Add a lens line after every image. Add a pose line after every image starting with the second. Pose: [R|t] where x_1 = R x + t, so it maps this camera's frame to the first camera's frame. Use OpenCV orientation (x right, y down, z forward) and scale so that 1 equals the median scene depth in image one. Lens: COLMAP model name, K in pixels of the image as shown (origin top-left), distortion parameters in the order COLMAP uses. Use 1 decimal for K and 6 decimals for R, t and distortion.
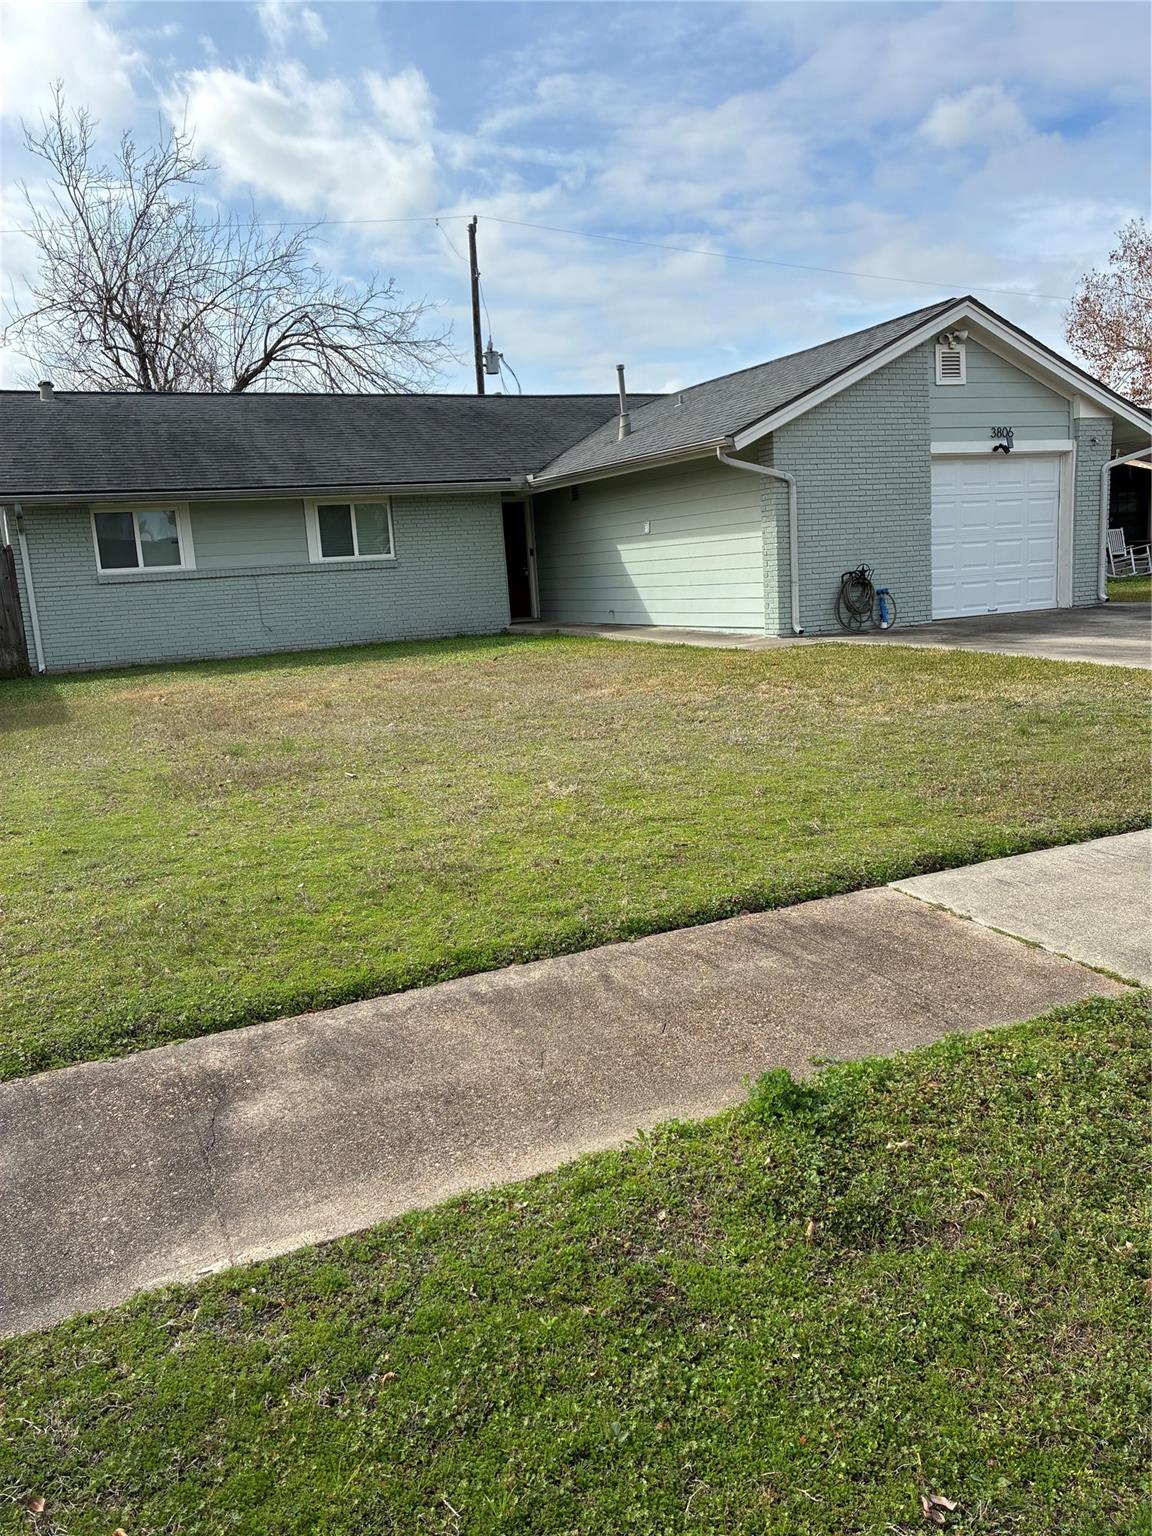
lens RADIAL K [[1161.7, 0, 579.9], [0, 1161.7, 767.0], [0, 0, 1]] dist [0.044852, -0.065784]
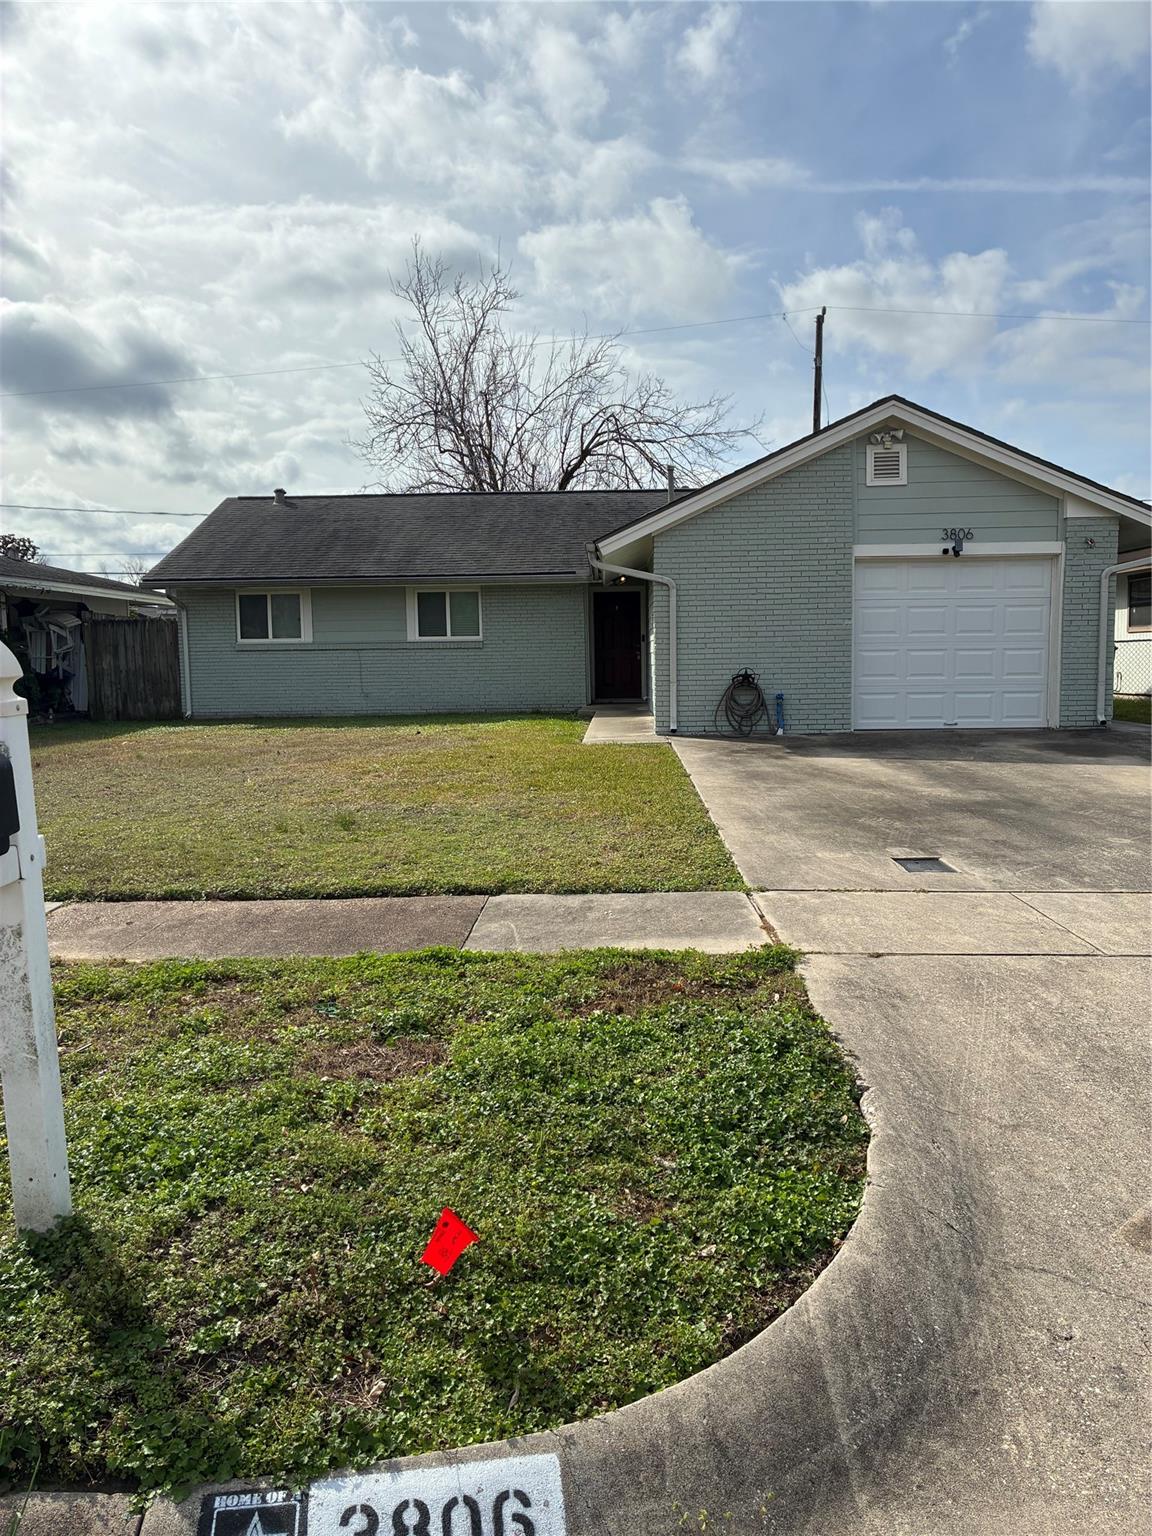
lens RADIAL K [[1161.7, 0, 578.0], [0, 1161.7, 772.0], [0, 0, 1]] dist [0.044852, -0.065784]
pose [[0.885624, 0.093763, -0.454839, 1.909623], [-0.117477, 0.992784, -0.024084, -0.151722], [0.449298, 0.074762, 0.890248, 0.209532]]
